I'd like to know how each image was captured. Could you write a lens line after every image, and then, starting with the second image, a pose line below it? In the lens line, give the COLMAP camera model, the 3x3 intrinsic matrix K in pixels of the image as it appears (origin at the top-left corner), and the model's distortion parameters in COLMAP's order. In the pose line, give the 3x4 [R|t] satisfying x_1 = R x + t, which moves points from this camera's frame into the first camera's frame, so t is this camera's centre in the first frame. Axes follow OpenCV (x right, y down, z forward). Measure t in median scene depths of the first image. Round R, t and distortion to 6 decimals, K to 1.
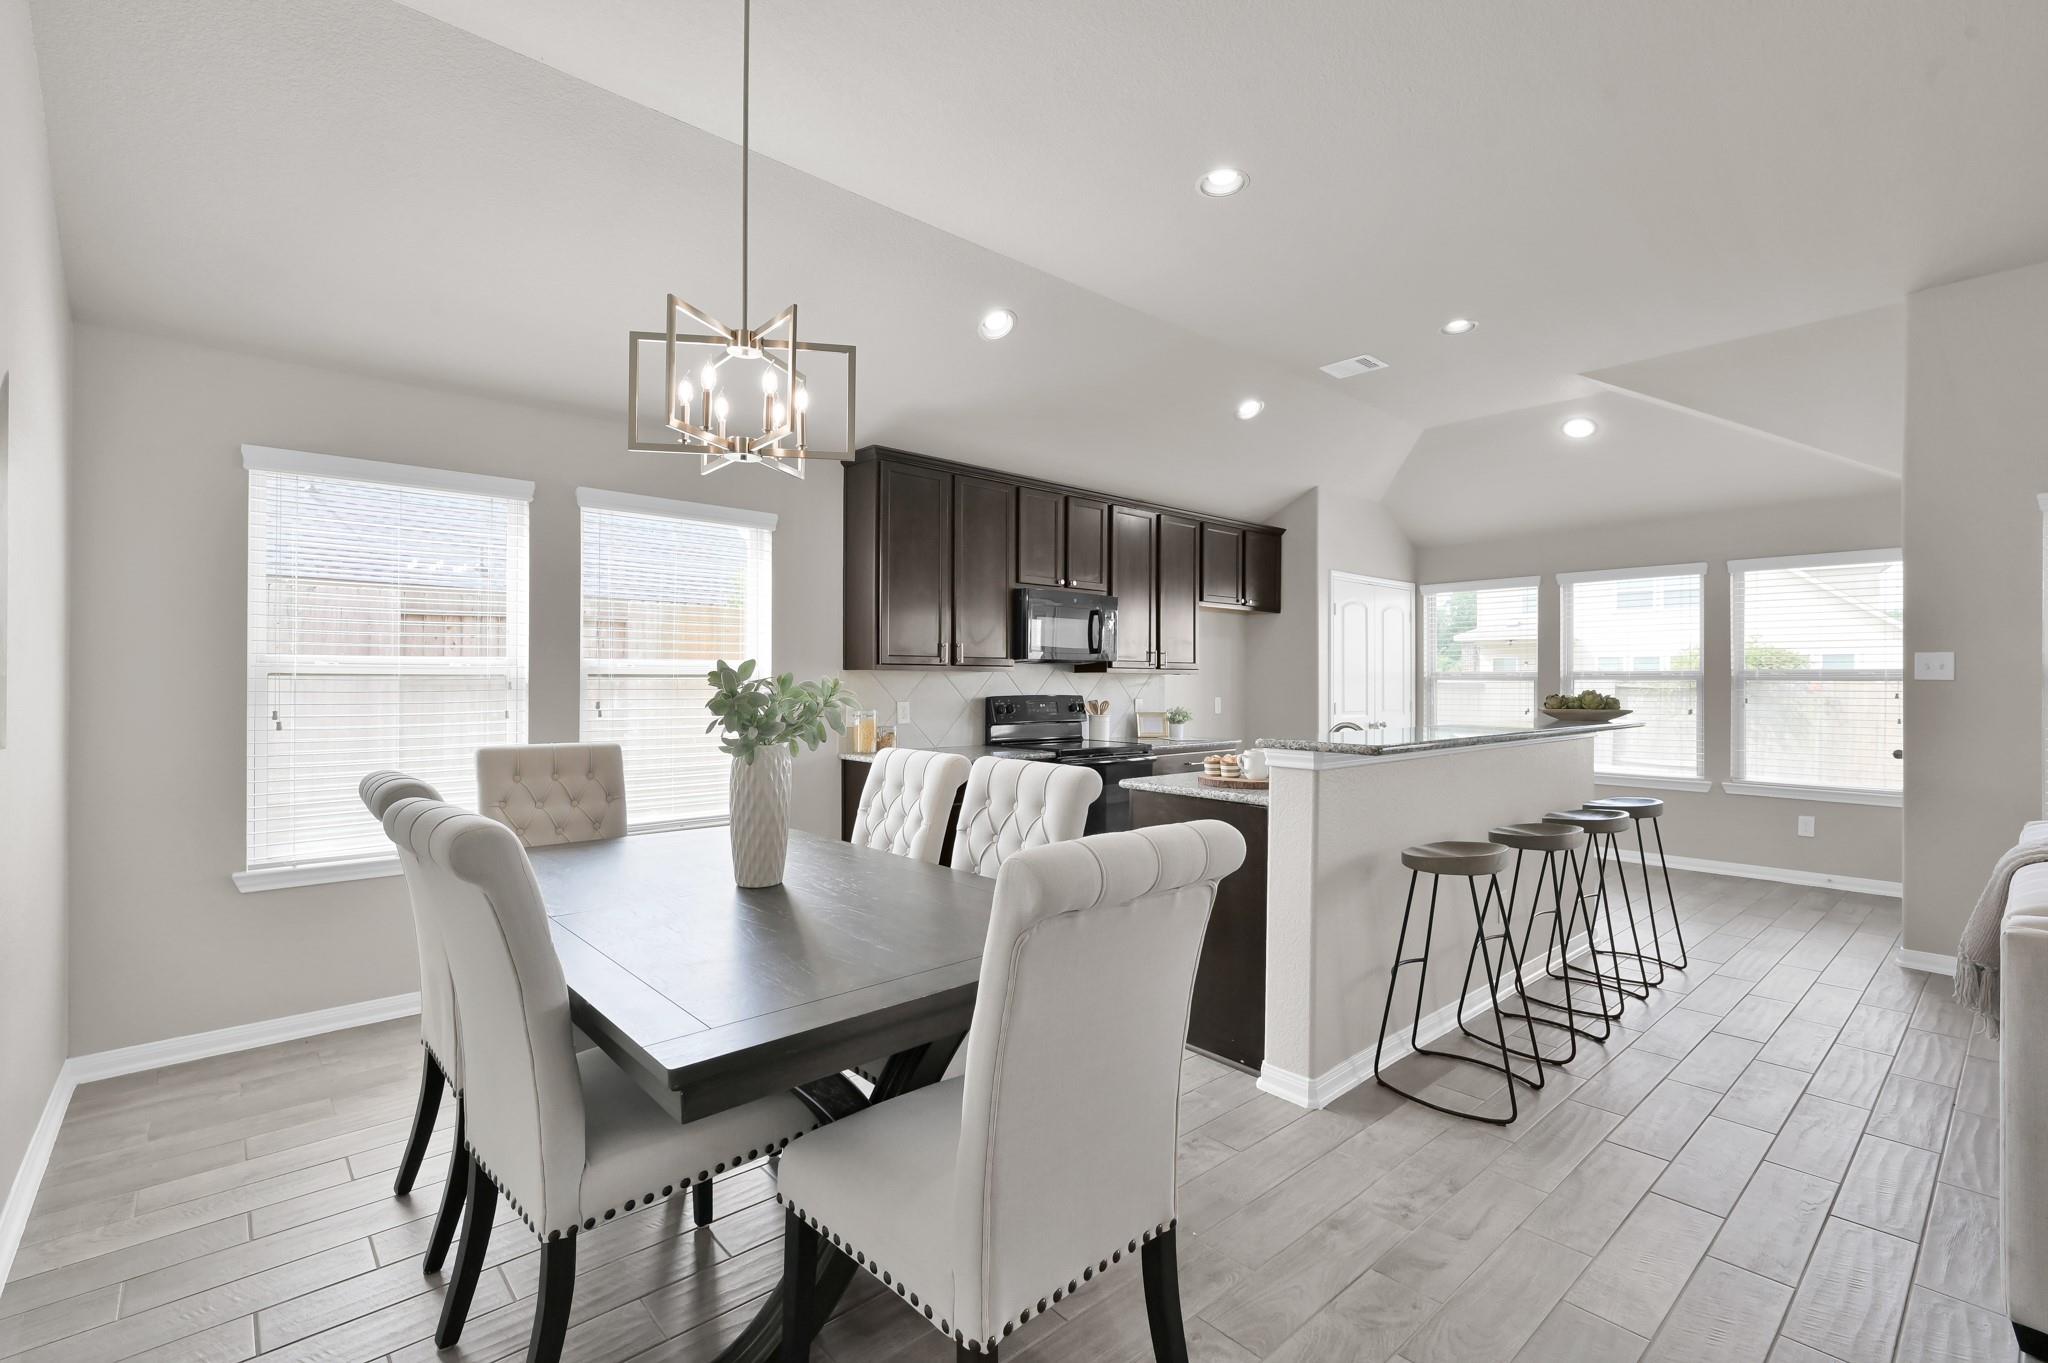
lens RADIAL K [[923.6, 0, 1012.3], [0, 923.6, 676.5], [0, 0, 1]] dist [-0.000308, -0.000135]
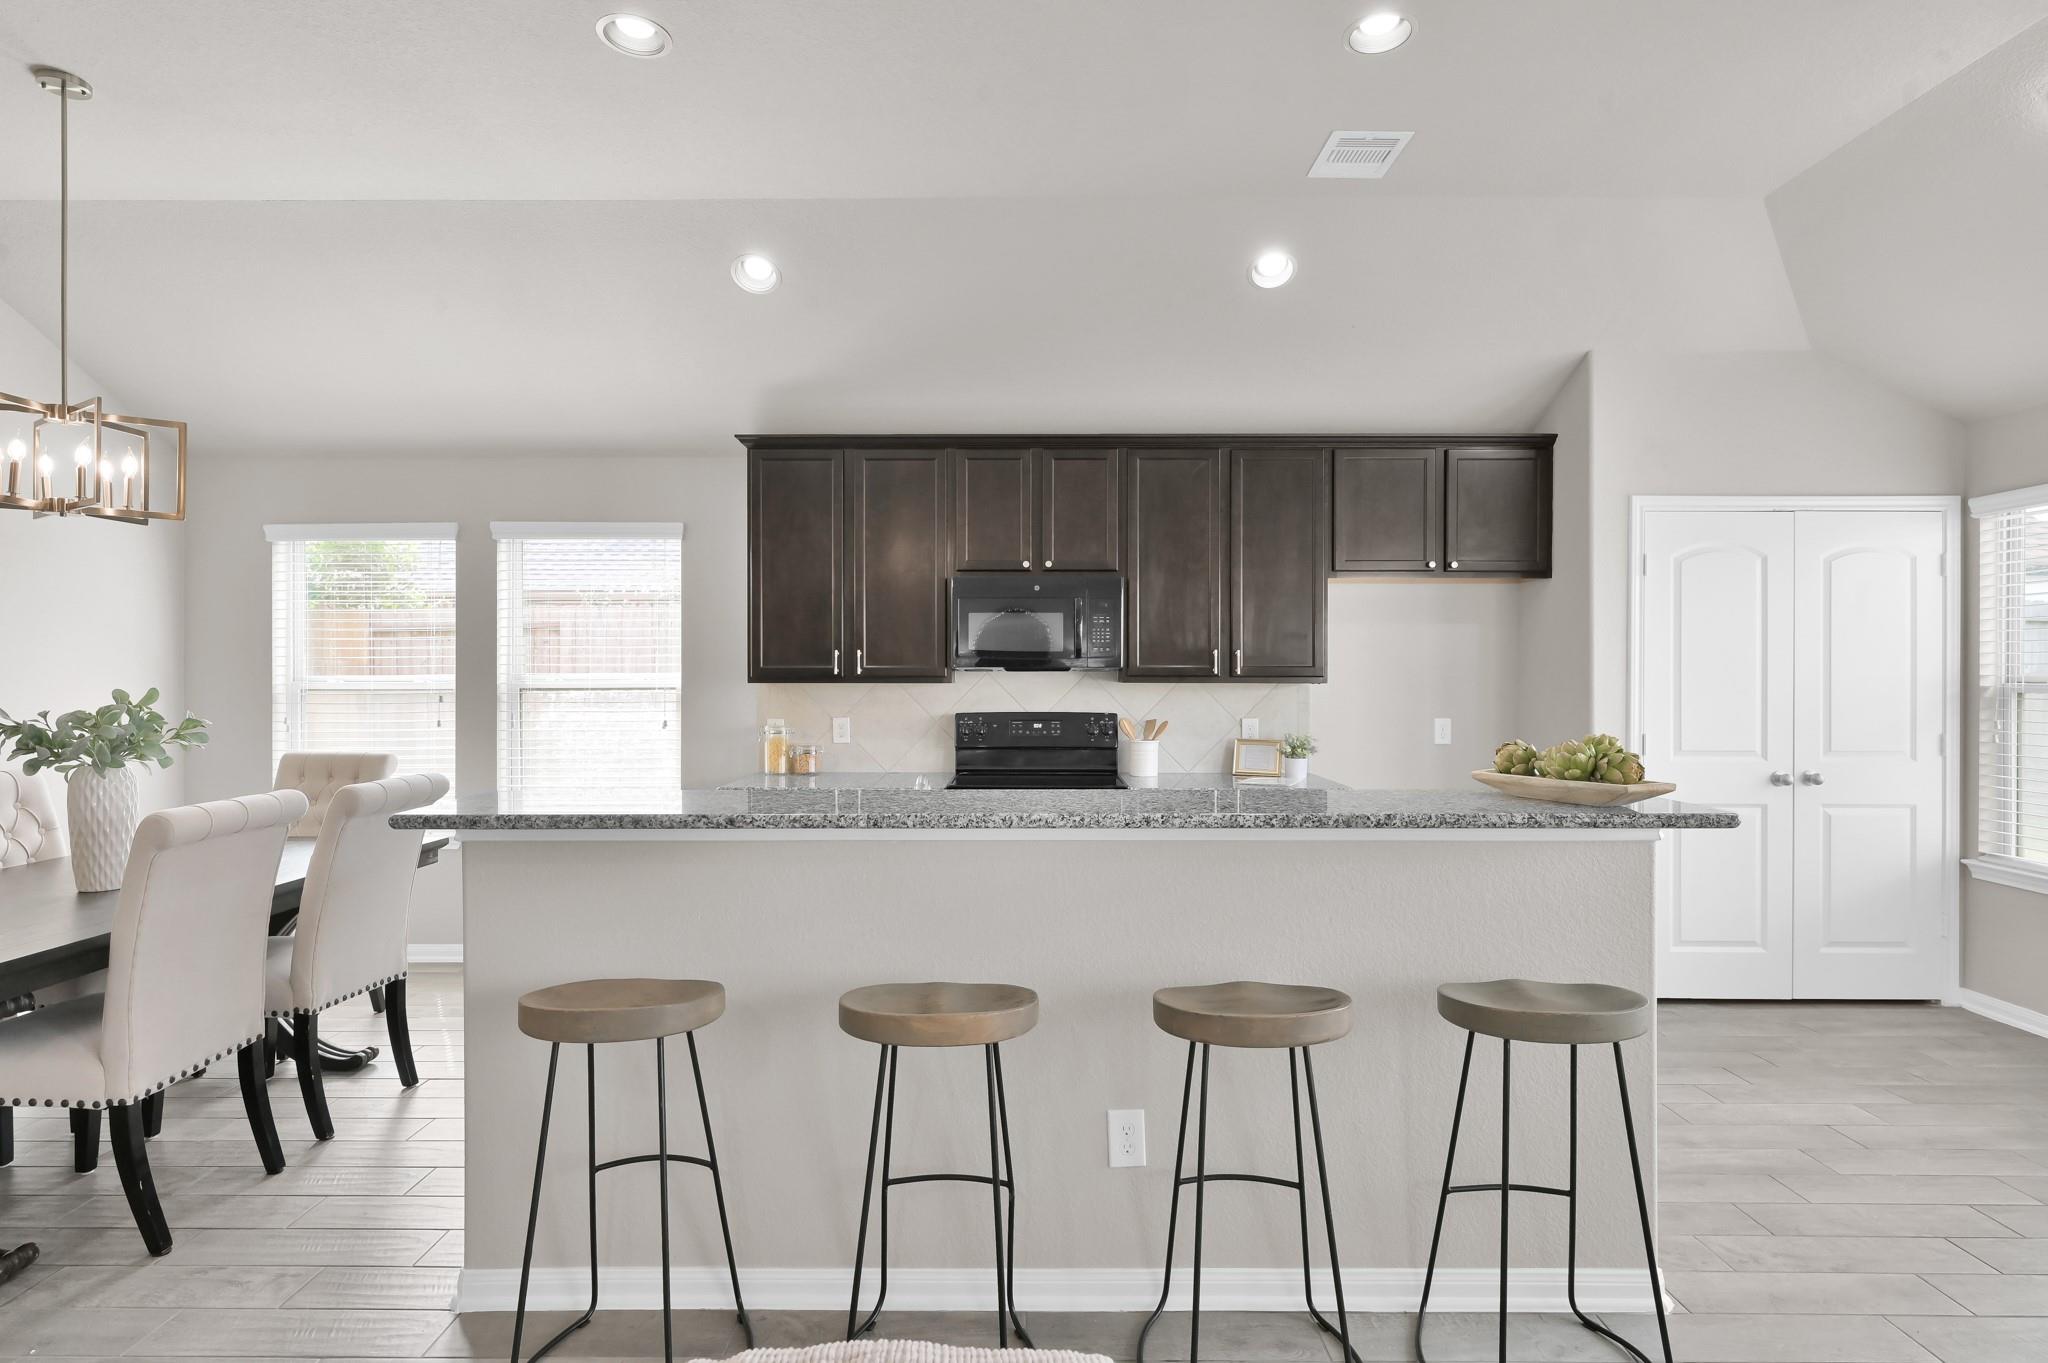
lens RADIAL K [[1017.2, 0, 1025.5], [0, 1017.2, 683.7], [0, 0, 1]] dist [-0.006328, -0.000593]
pose [[0.747051, 0.003010, -0.664760, 0.627804], [0.005529, 0.999927, 0.010741, -0.013815], [0.664743, -0.011700, 0.746980, 0.379181]]
